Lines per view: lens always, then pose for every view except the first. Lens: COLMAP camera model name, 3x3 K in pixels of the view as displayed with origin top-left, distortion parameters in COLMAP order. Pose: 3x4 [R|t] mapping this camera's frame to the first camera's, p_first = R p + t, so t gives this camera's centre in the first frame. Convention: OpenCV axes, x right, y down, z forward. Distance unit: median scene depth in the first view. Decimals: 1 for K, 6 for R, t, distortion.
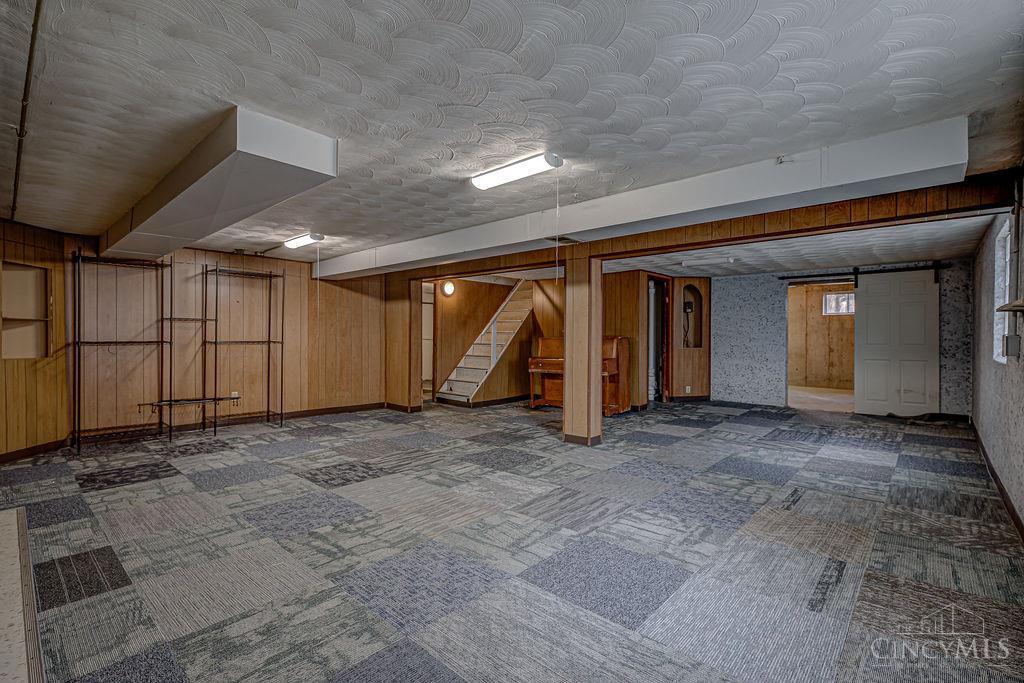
lens RADIAL K [[471.4, 0, 512.8], [0, 471.4, 338.1], [0, 0, 1]] dist [-0.003952, -0.000140]
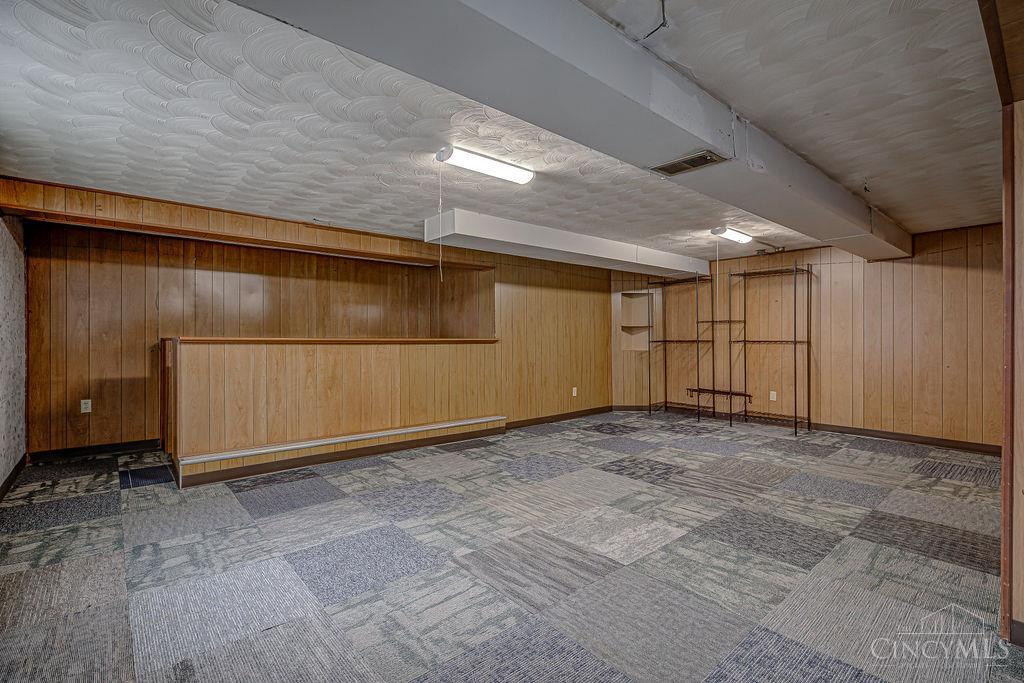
lens RADIAL K [[471.4, 0, 512.8], [0, 471.4, 338.1], [0, 0, 1]] dist [-0.003952, -0.000140]
pose [[-0.129575, -0.002930, -0.991565, 0.780134], [-0.000100, 0.999996, -0.002942, 0.005712], [0.991570, -0.000283, -0.129575, 0.948722]]
